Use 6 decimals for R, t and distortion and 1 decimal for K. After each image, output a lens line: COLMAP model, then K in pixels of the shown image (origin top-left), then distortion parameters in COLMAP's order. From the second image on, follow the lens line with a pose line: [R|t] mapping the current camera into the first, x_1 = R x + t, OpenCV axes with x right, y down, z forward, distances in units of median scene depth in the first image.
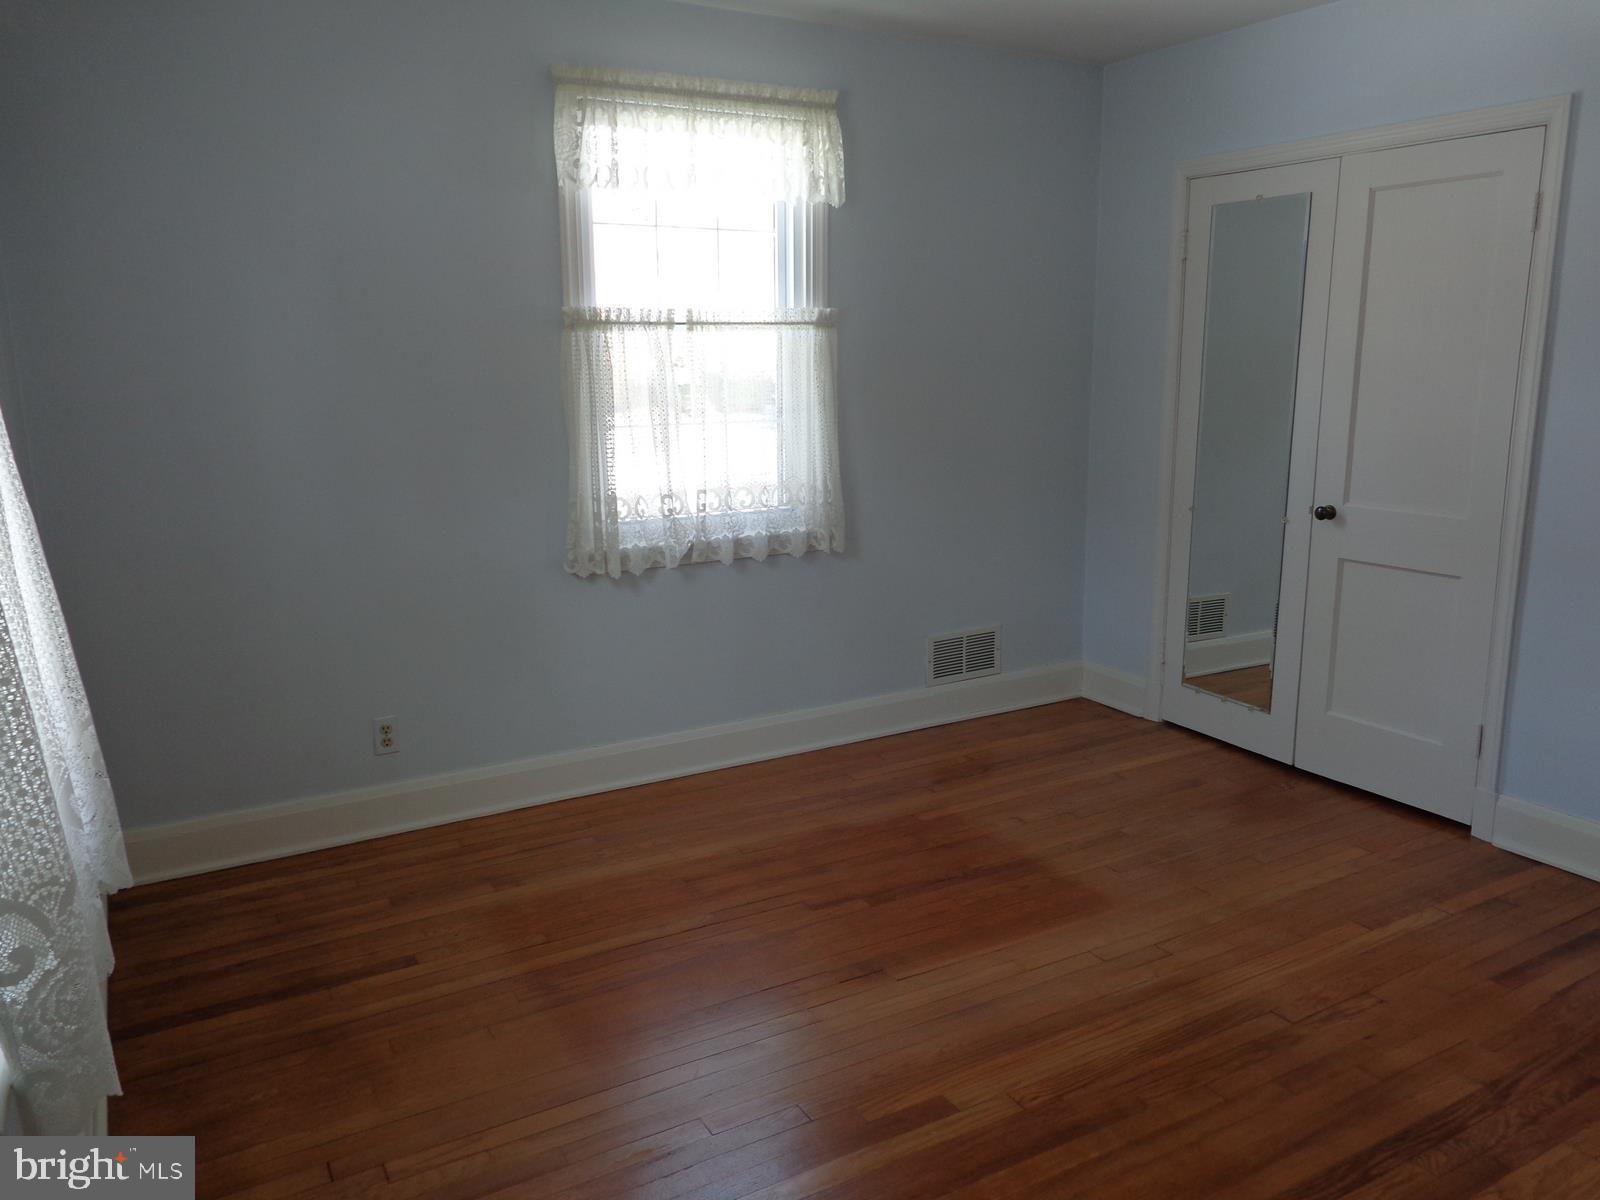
lens RADIAL K [[1191.1, 0, 803.8], [0, 1191.1, 606.4], [0, 0, 1]] dist [-0.004908, -0.003725]
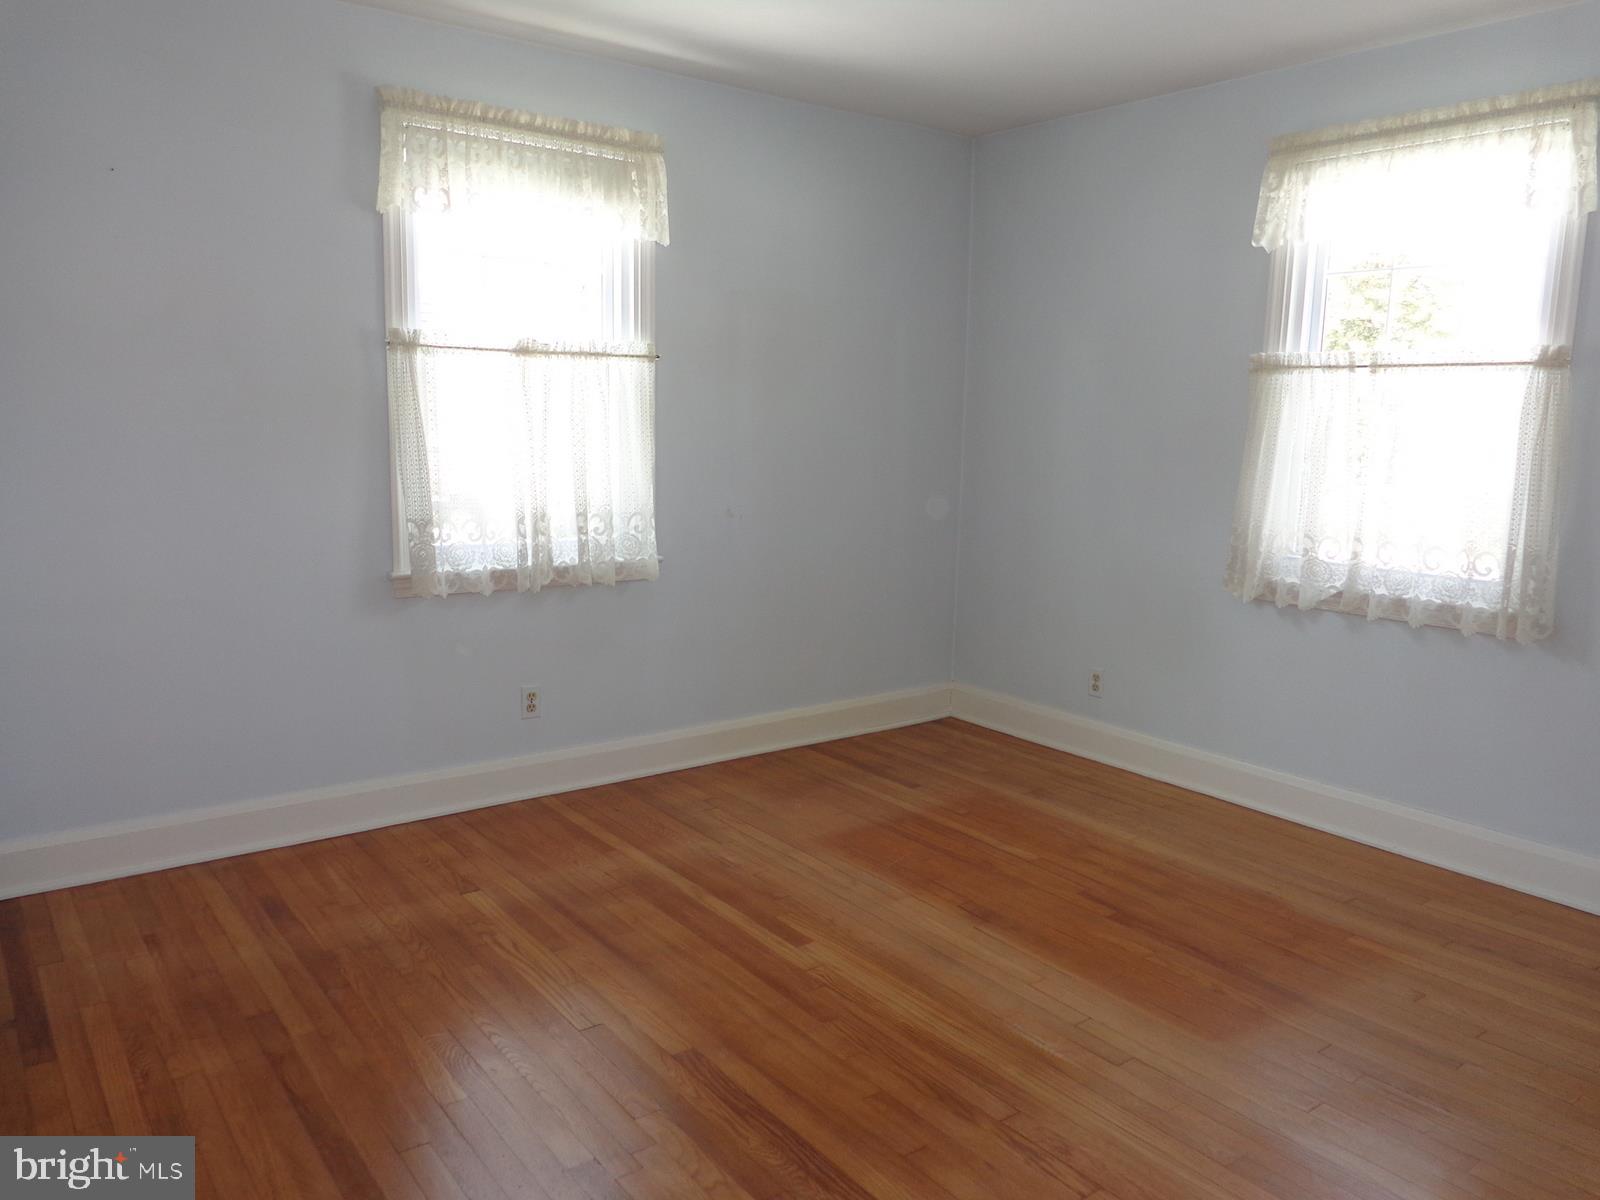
lens RADIAL K [[1191.1, 0, 796.9], [0, 1191.1, 603.7], [0, 0, 1]] dist [-0.004908, -0.003725]
pose [[0.118484, 0.173291, -0.977718, 0.904064], [-0.228703, 0.962942, 0.142957, -0.089362], [0.966259, 0.206669, 0.153726, 0.475914]]
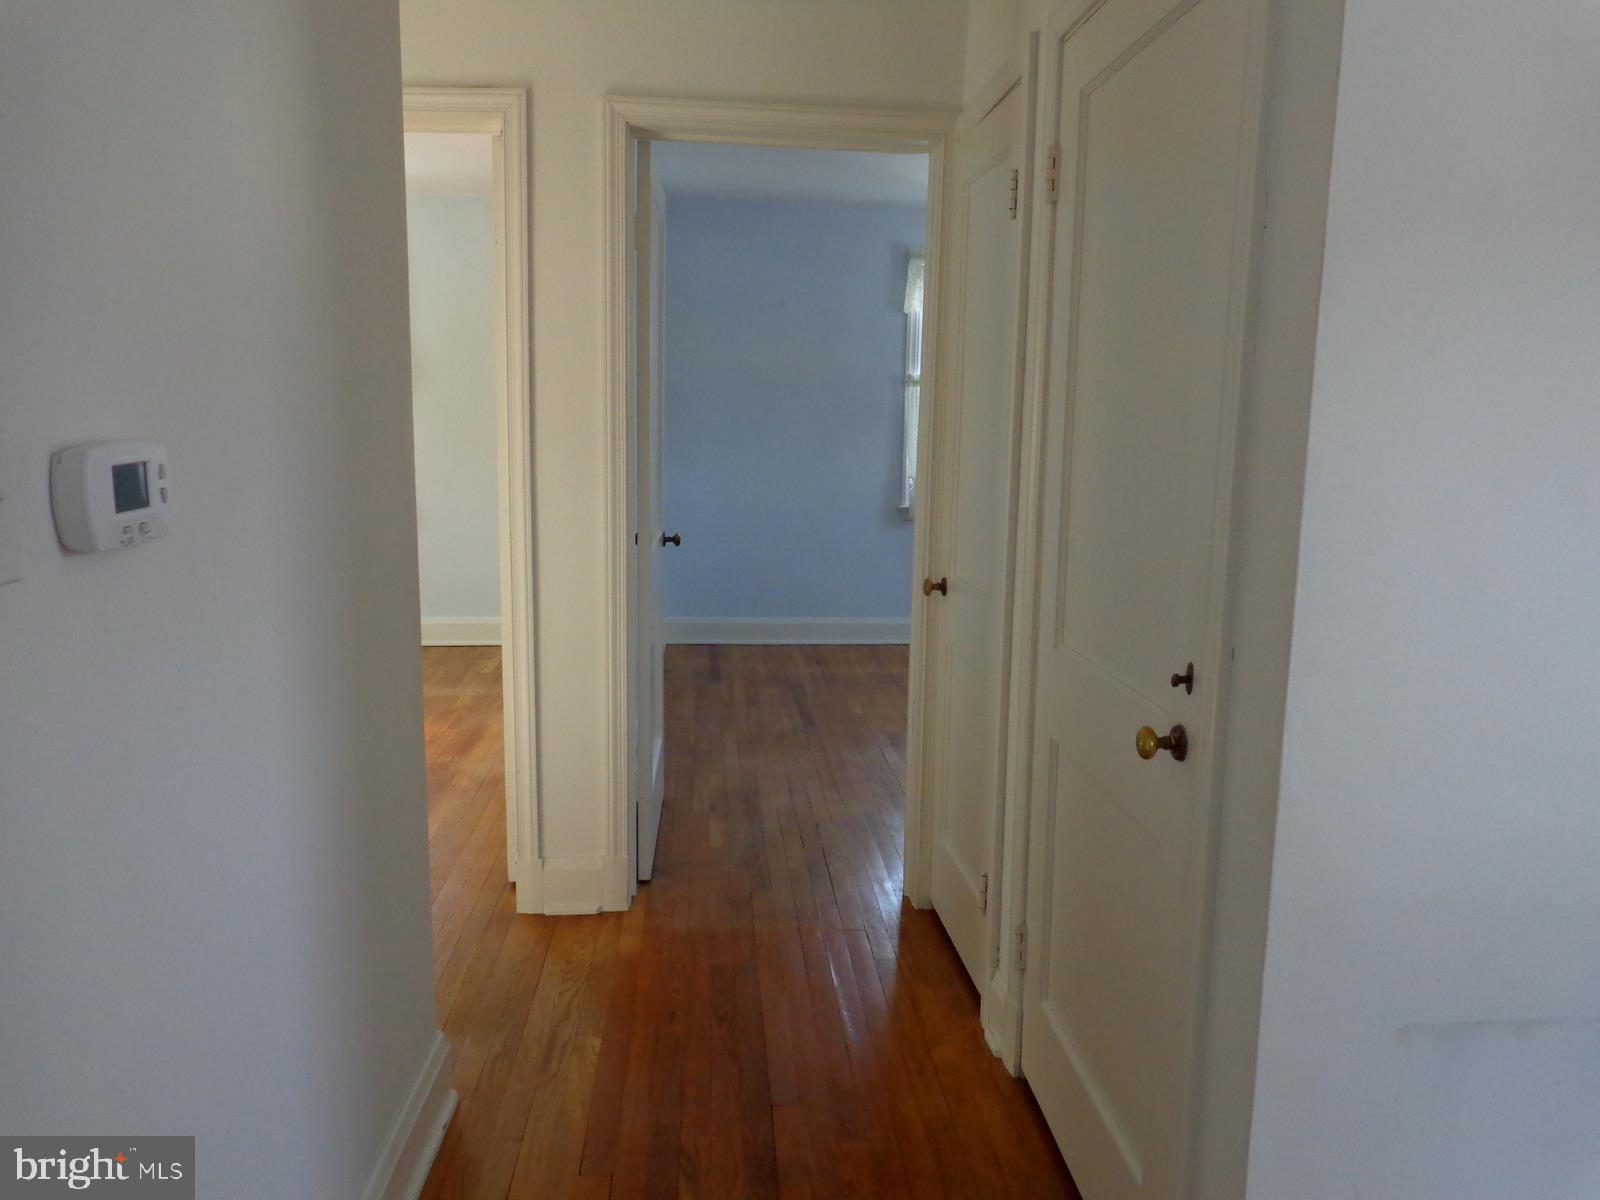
lens RADIAL K [[1191.1, 0, 799.0], [0, 1191.1, 597.6], [0, 0, 1]] dist [-0.004908, -0.003725]
pose [[-0.427005, 0.152515, -0.891294, 1.453252], [-0.192386, 0.947783, 0.254351, -0.173785], [0.883546, 0.280082, -0.375367, 0.794910]]
